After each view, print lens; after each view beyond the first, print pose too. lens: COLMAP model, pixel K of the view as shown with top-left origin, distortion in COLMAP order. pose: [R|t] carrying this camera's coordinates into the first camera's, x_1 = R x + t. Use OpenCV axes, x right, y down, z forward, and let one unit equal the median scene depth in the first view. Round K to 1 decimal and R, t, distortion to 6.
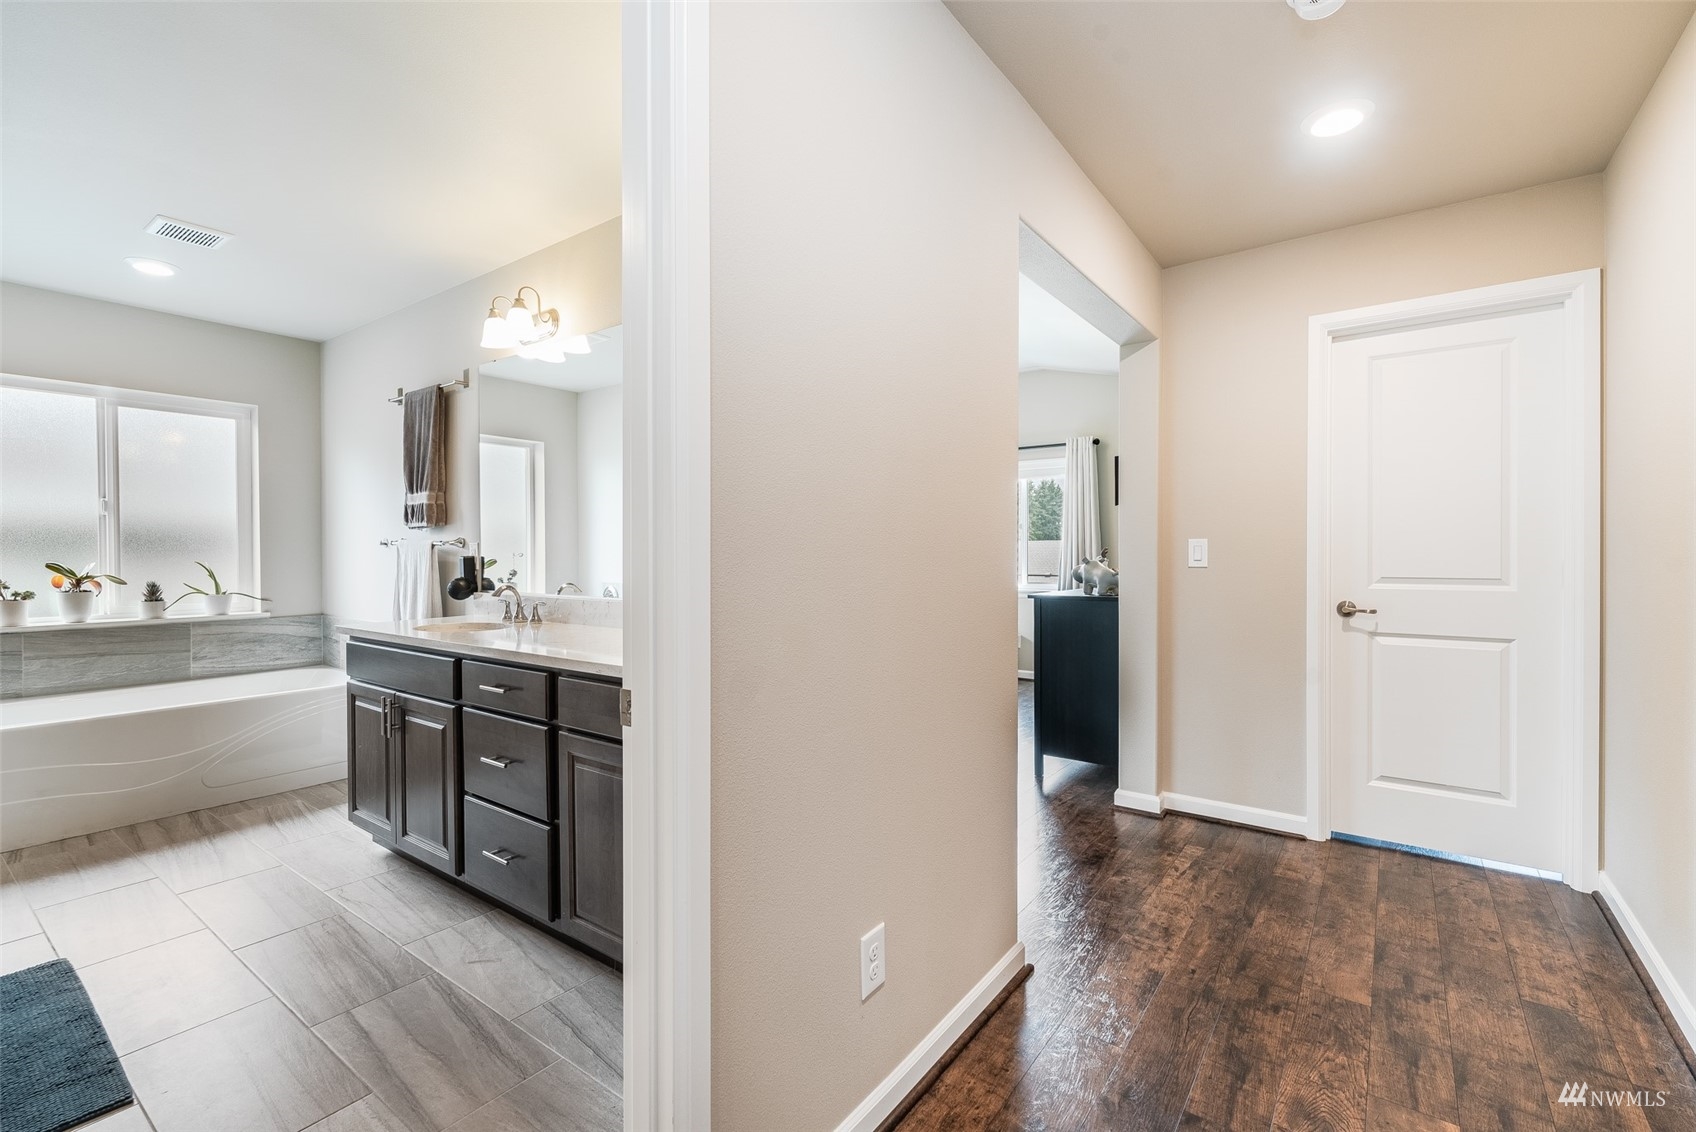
lens RADIAL K [[736.2, 0, 854.3], [0, 736.2, 557.3], [0, 0, 1]] dist [0.001530, 0.000258]
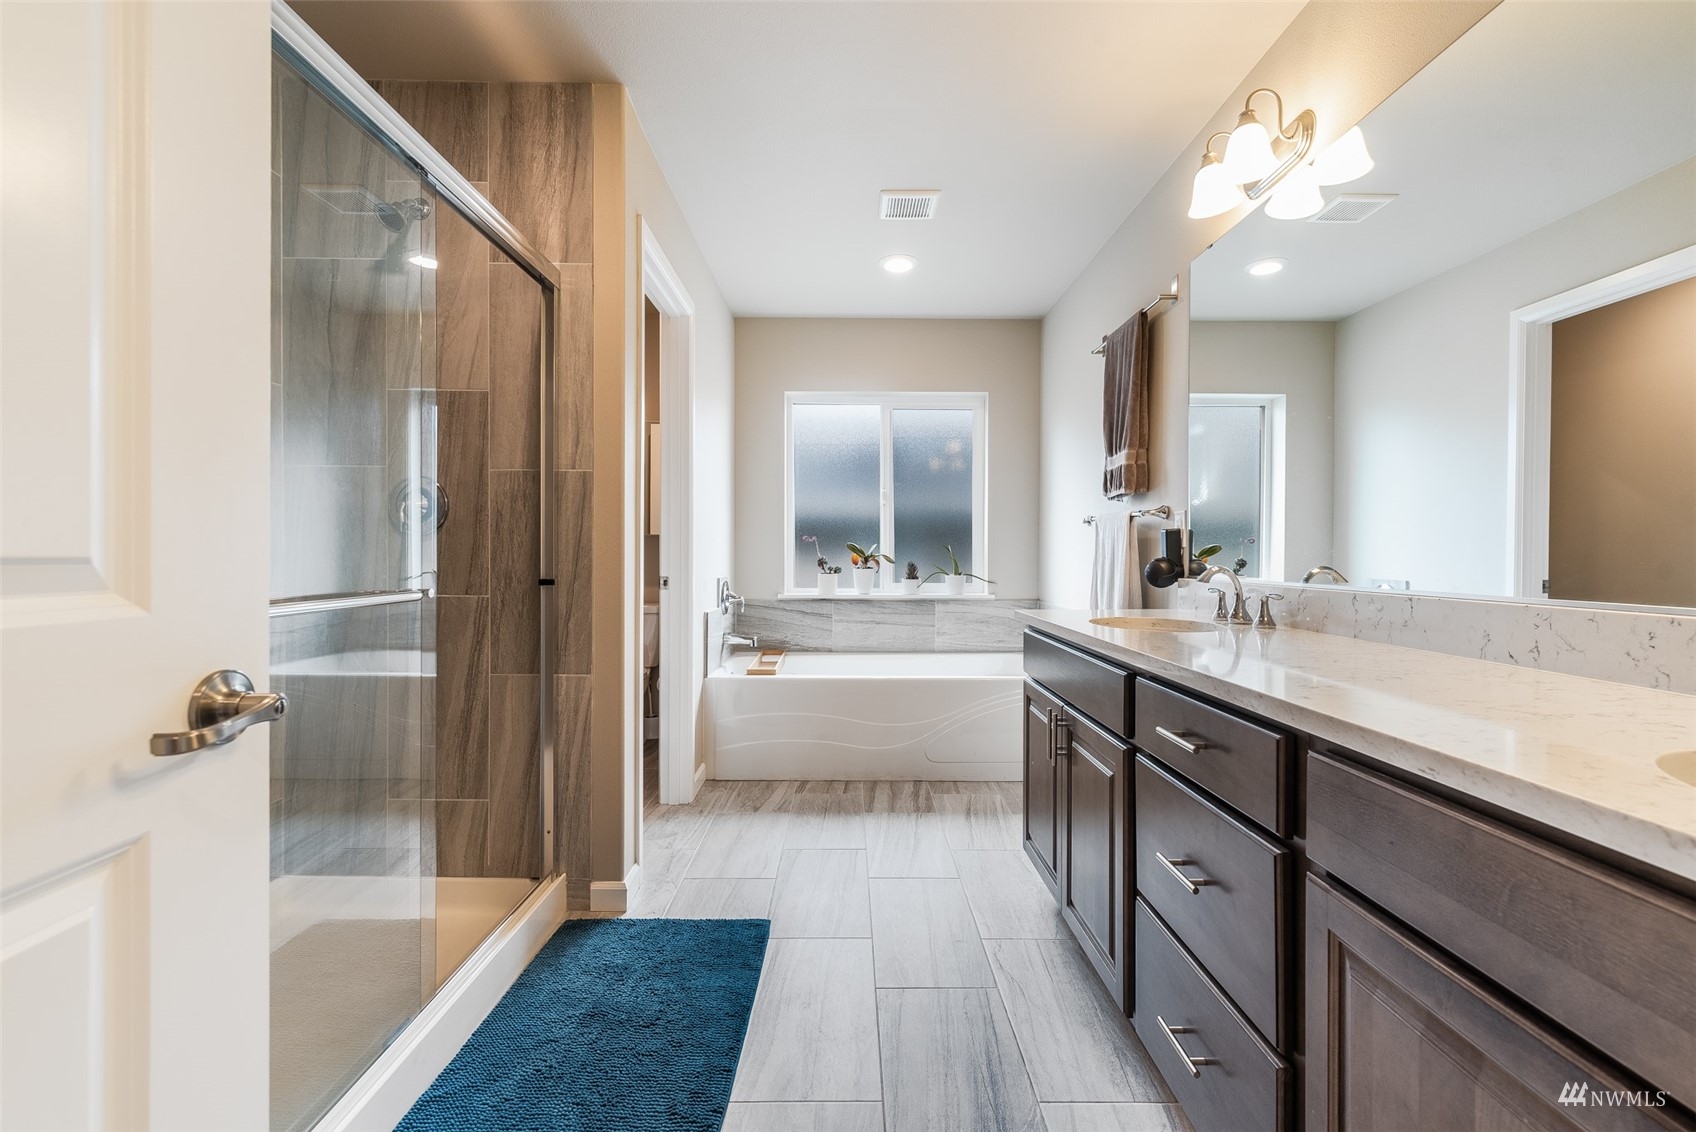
lens RADIAL K [[725.2, 0, 865.7], [0, 725.2, 566.7], [0, 0, 1]] dist [0.002461, 0.000232]
pose [[0.604787, 0.018306, -0.796177, -0.130934], [-0.009373, 0.999830, 0.015868, 0.027527], [0.796332, -0.002135, 0.604856, 0.316399]]
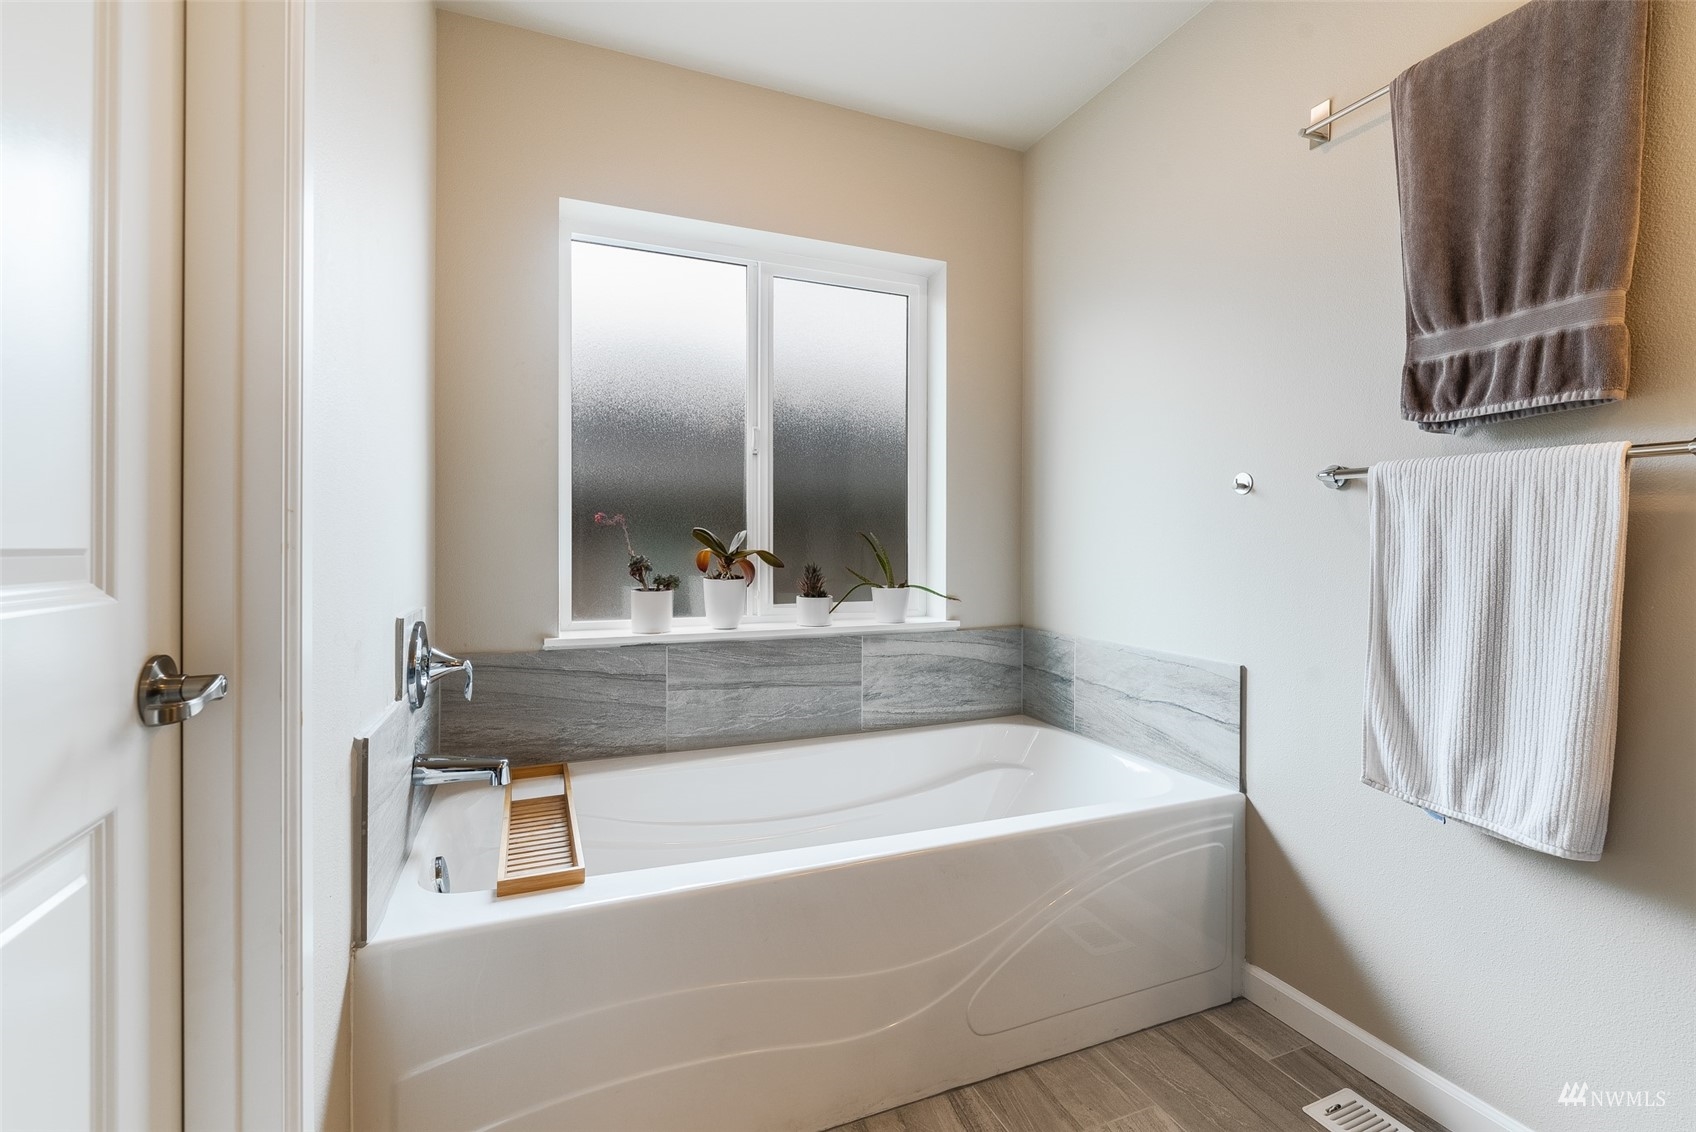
lens RADIAL K [[736.2, 0, 854.3], [0, 736.2, 557.3], [0, 0, 1]] dist [0.001530, 0.000258]
pose [[0.856339, 0.010767, -0.516302, -0.704918], [-0.006896, 0.999932, 0.009415, 0.025373], [0.516368, -0.004502, 0.856355, 0.580091]]
